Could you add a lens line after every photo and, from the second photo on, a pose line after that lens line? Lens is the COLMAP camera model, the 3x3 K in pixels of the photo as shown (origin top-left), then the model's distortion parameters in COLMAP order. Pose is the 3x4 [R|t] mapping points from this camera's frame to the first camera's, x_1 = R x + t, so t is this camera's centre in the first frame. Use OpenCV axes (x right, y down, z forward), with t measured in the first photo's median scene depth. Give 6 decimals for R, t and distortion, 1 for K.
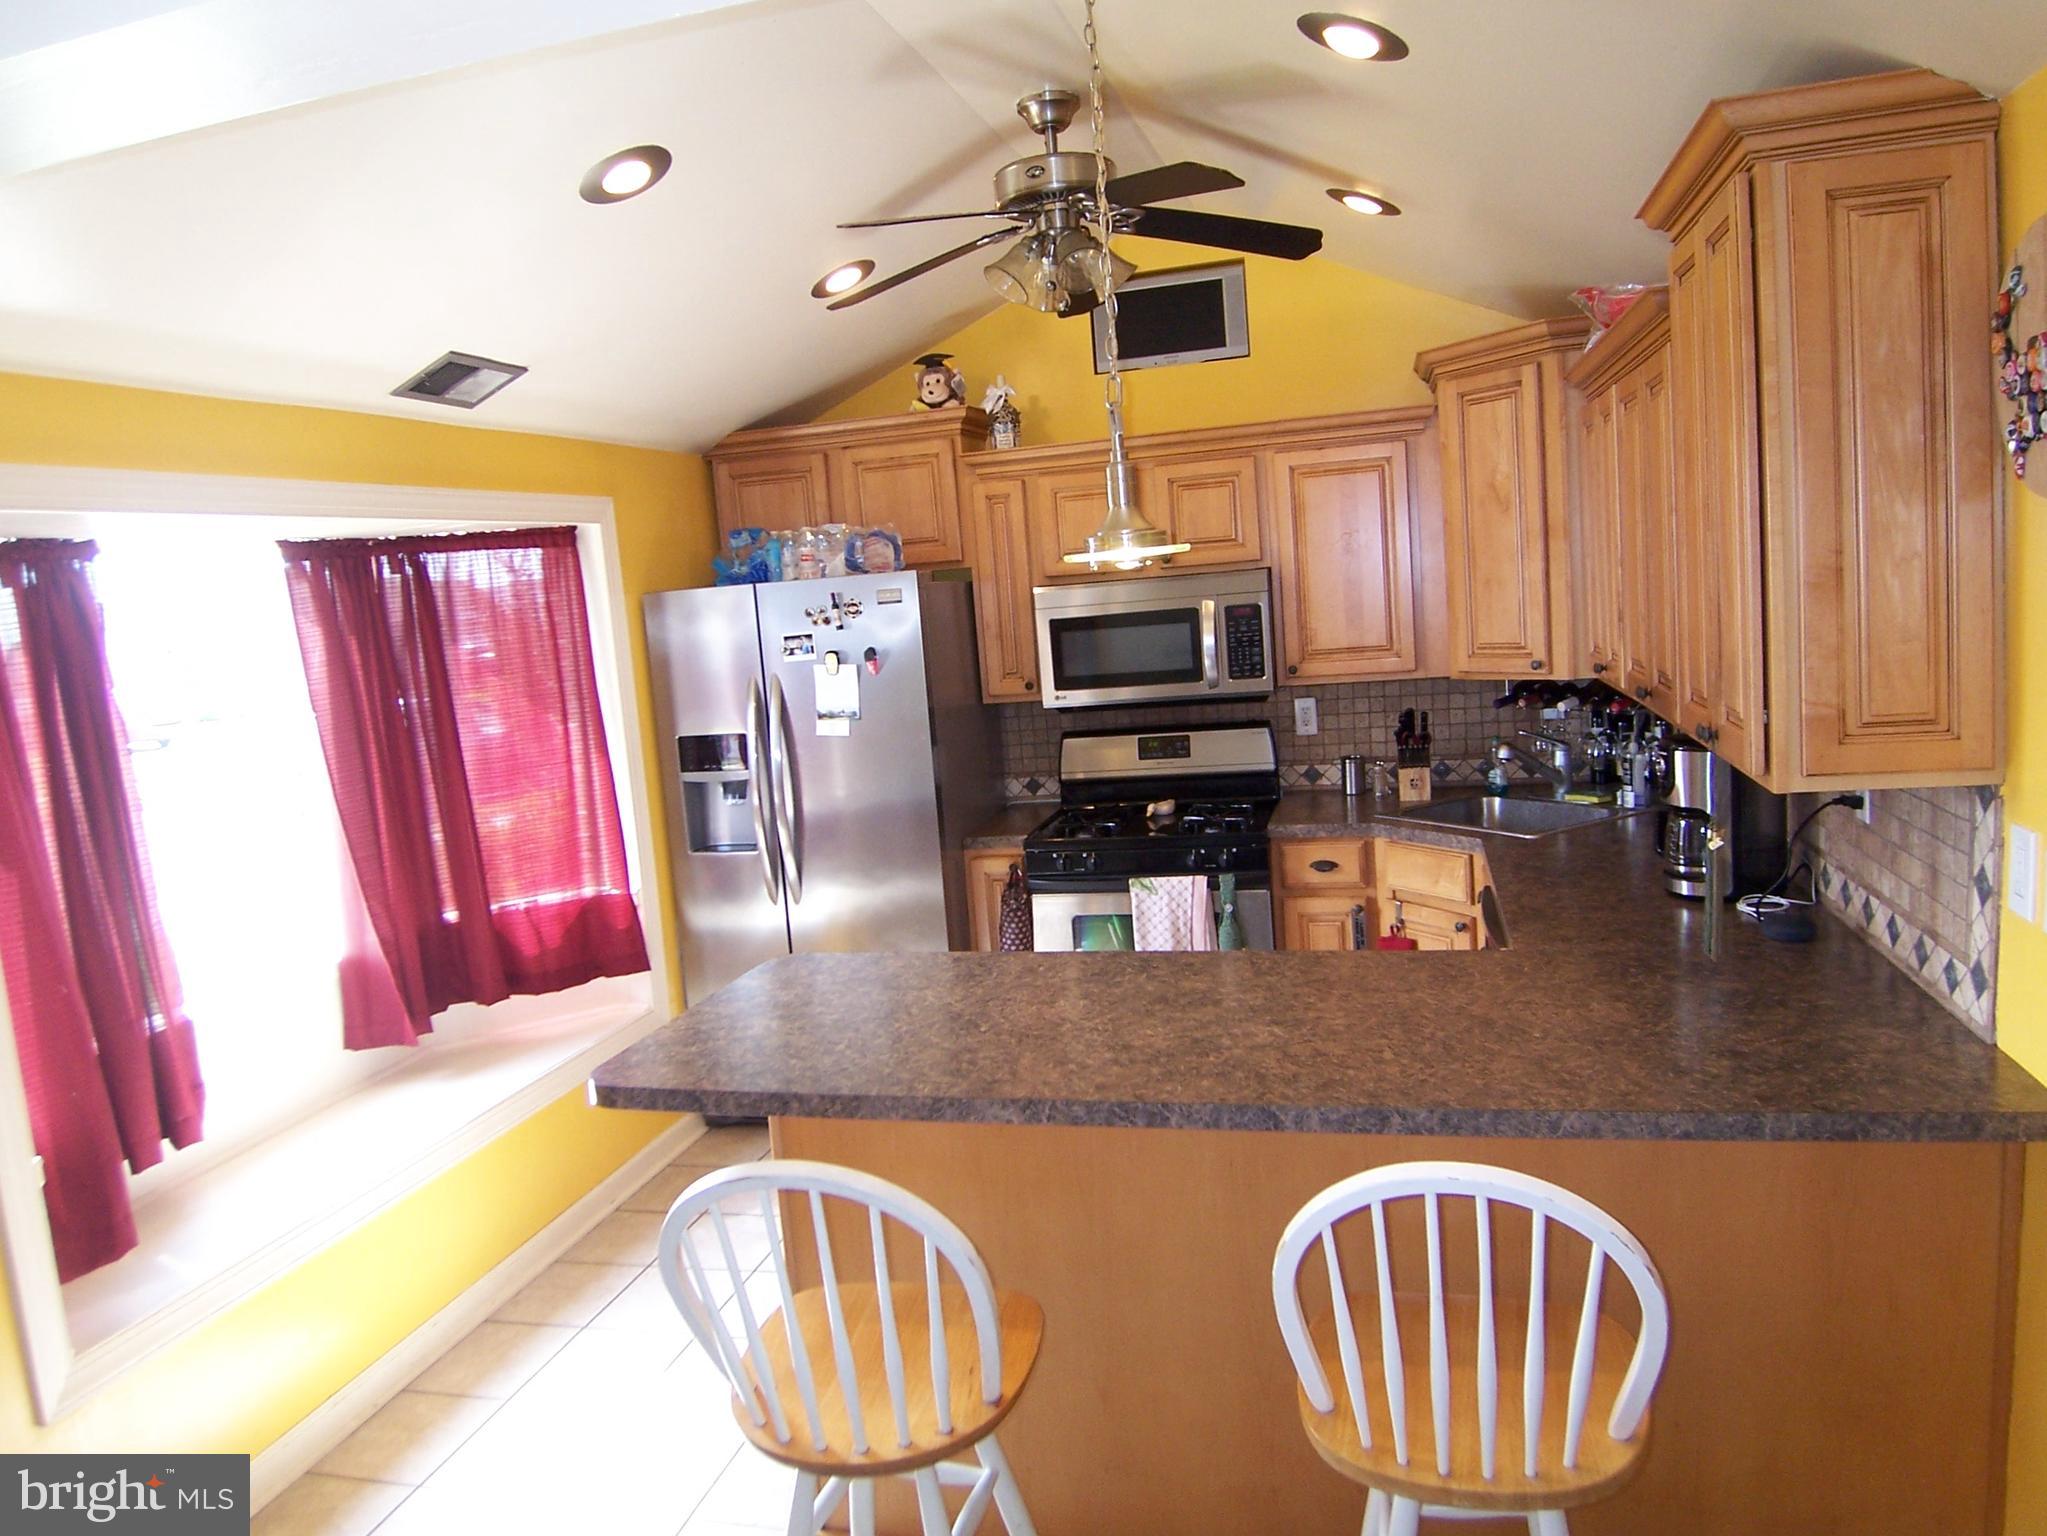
lens RADIAL K [[1397.2, 0, 1025.5], [0, 1397.2, 759.2], [0, 0, 1]] dist [0.015962, 0.000138]
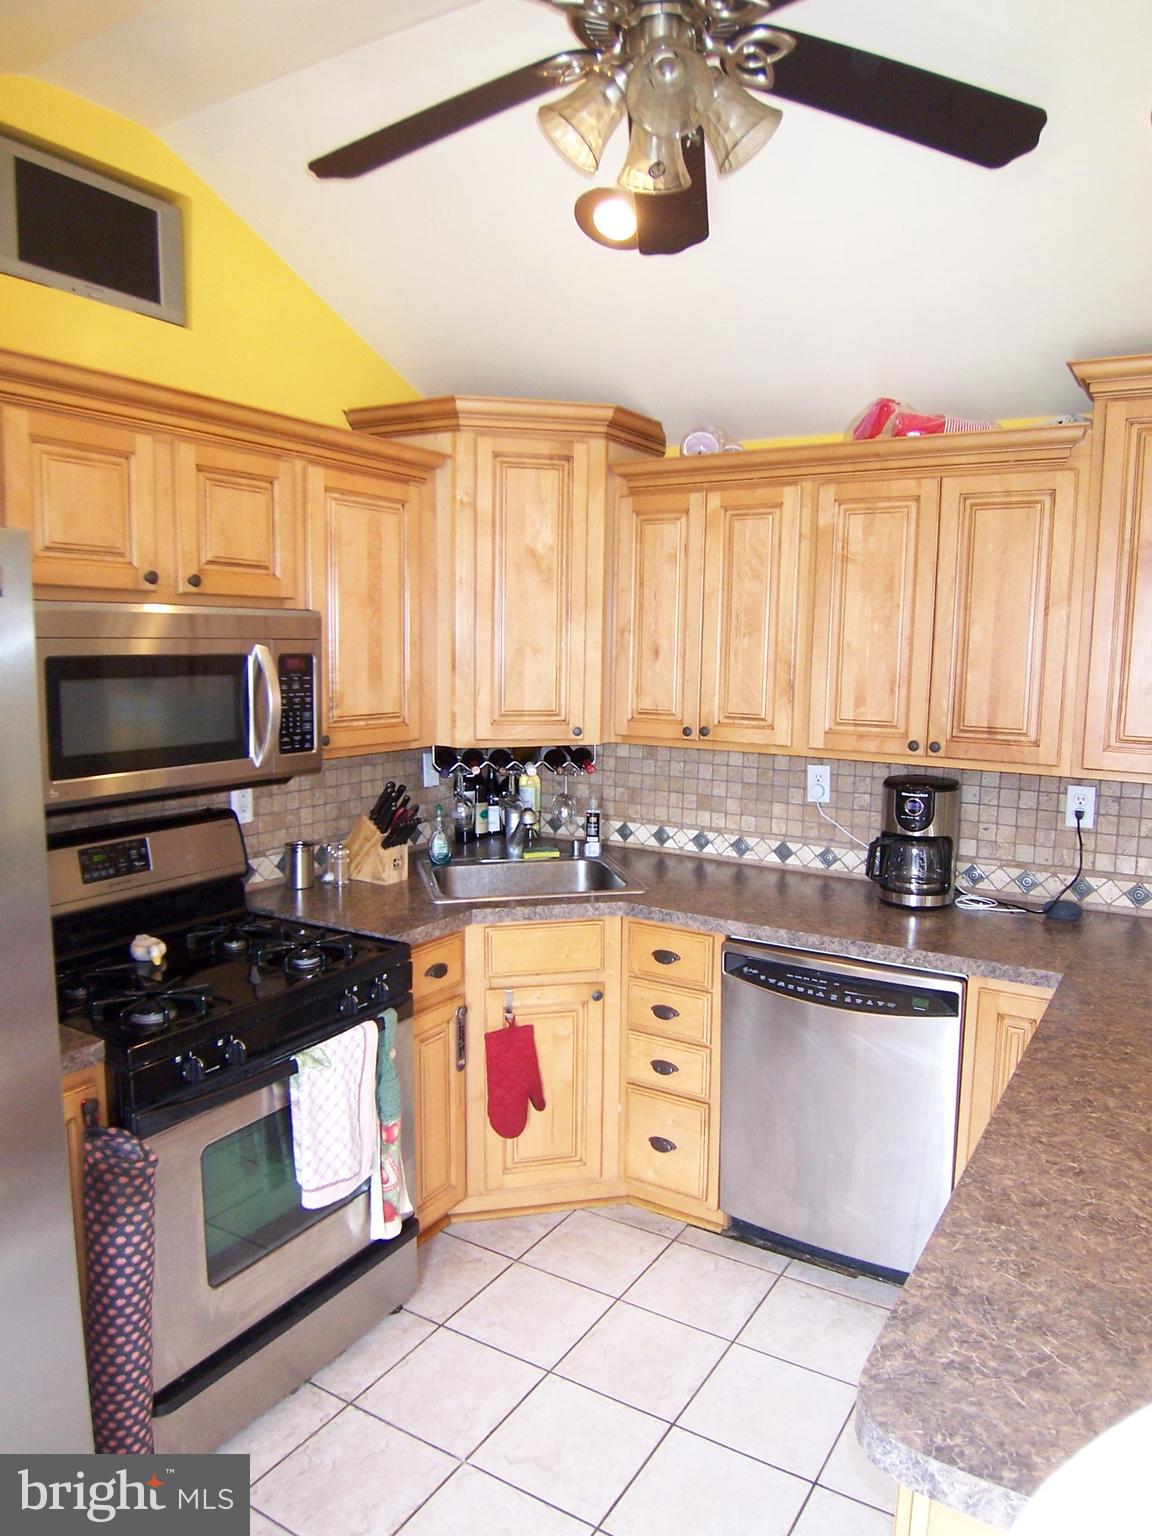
lens RADIAL K [[1034.6, 0, 596.7], [0, 1034.6, 767.3], [0, 0, 1]] dist [0.003325, -0.063165]
pose [[0.280833, -0.034397, 0.959140, -0.347424], [0.084982, 0.996323, 0.010848, -0.043523], [-0.955987, 0.078463, 0.282724, 0.713391]]
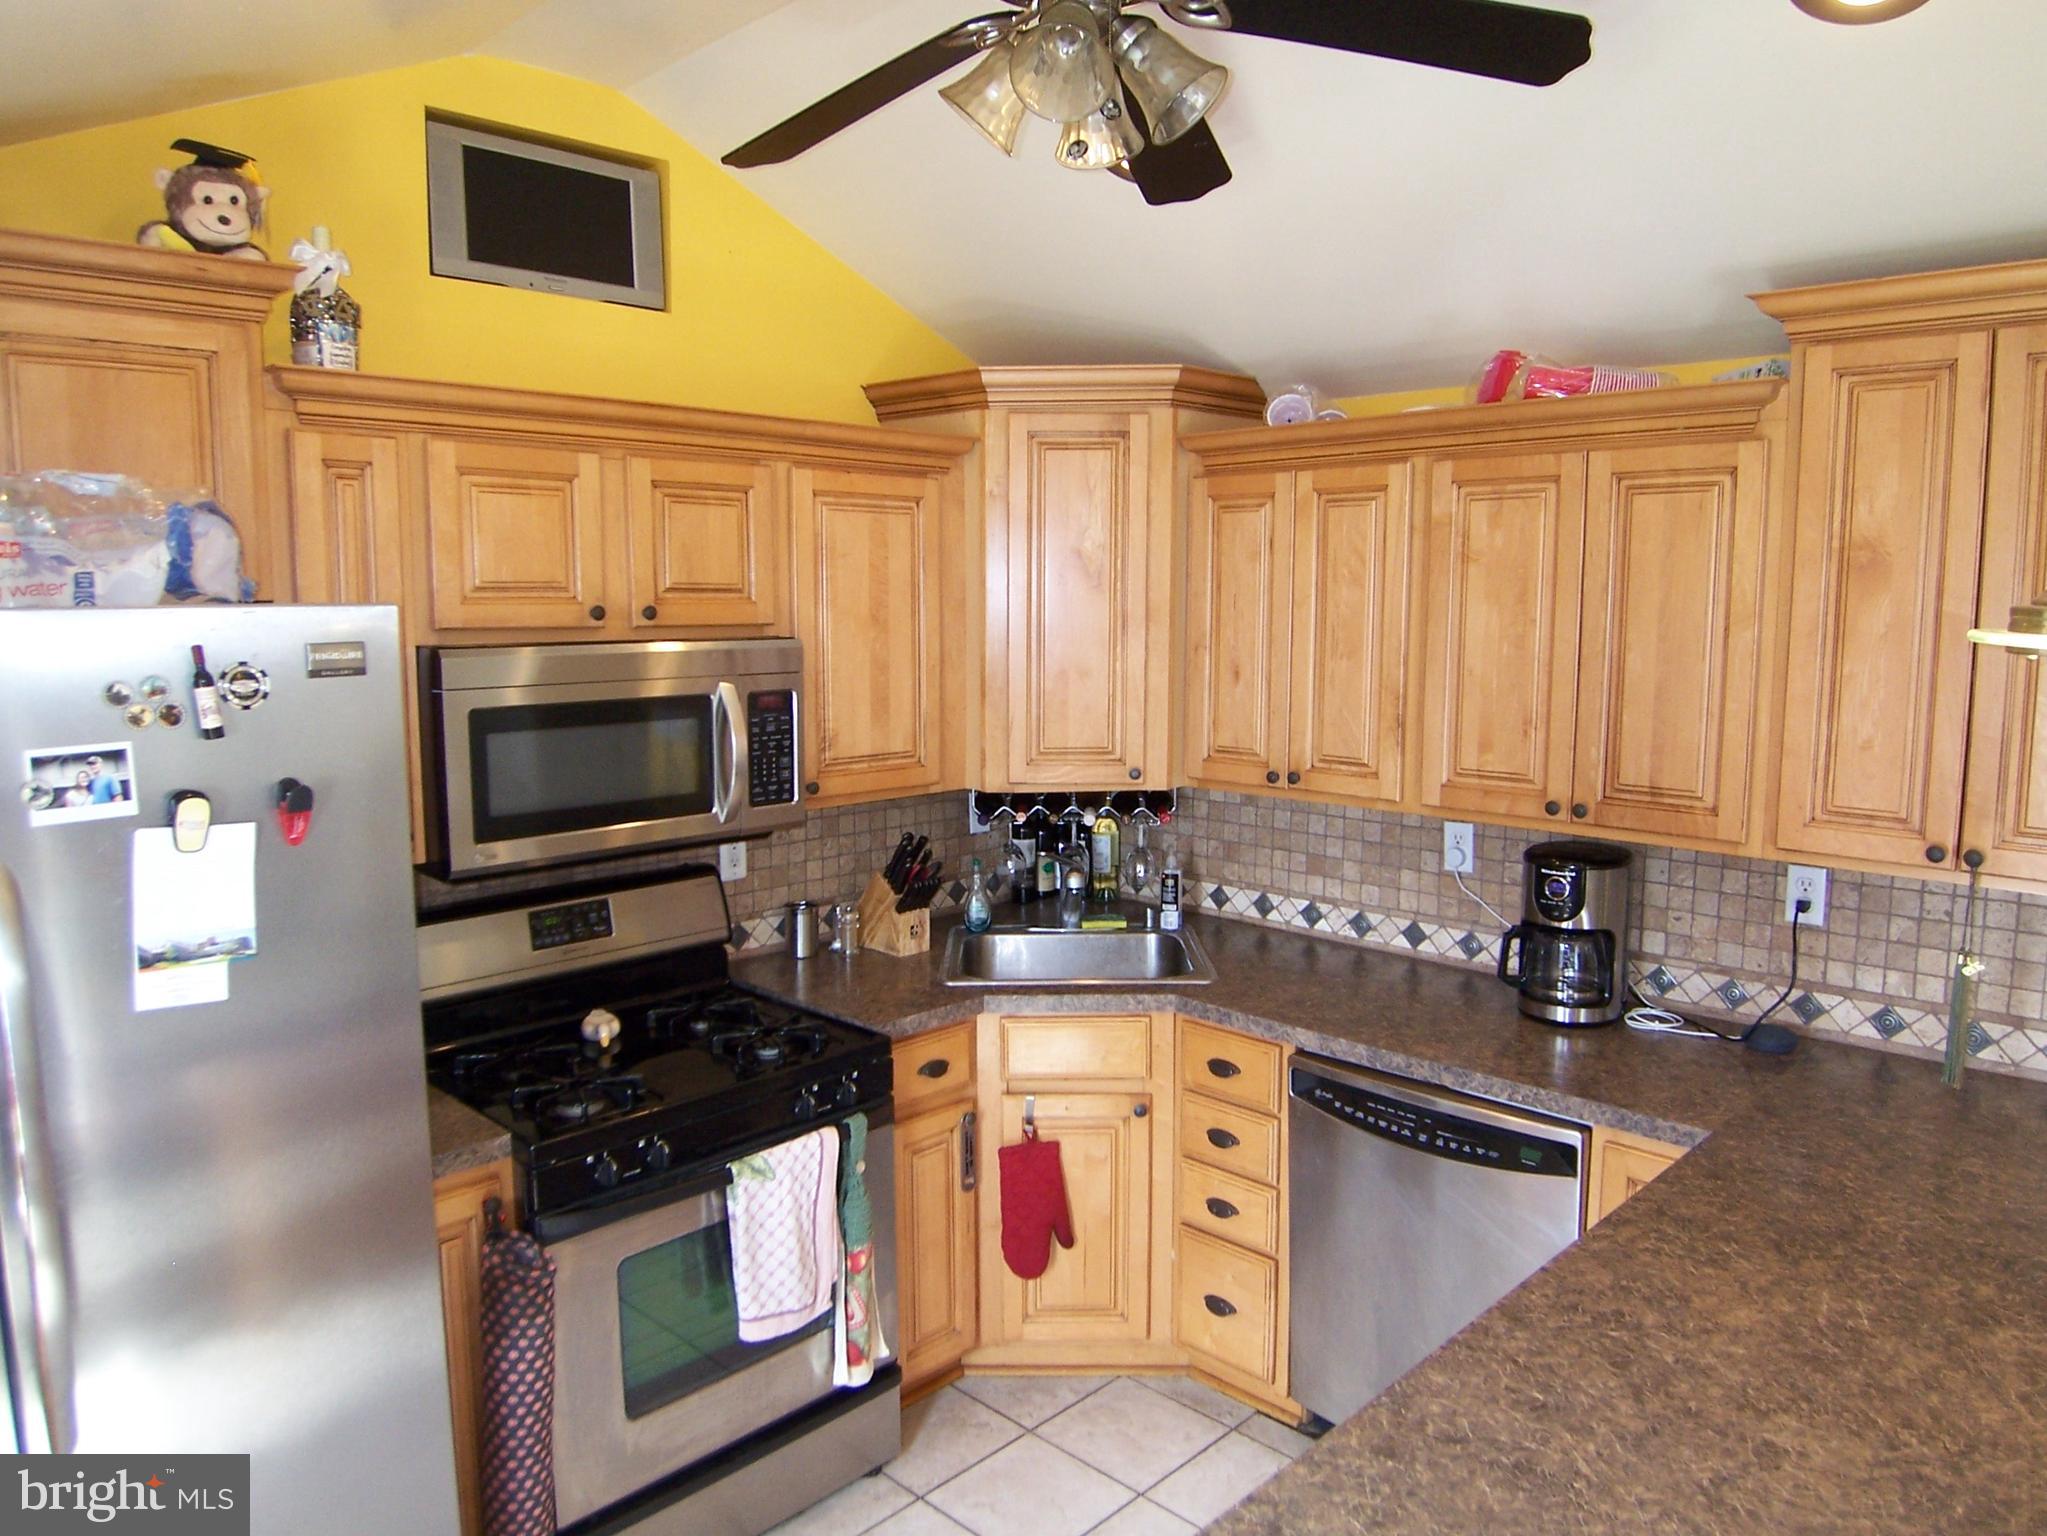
lens RADIAL K [[1378.8, 0, 1031.7], [0, 1378.8, 758.6], [0, 0, 1]] dist [0.003325, -0.063165]
pose [[0.495612, -0.023322, 0.868231, -0.350852], [0.071197, 0.997366, -0.013850, -0.063916], [-0.865621, 0.068679, 0.495967, 0.598777]]
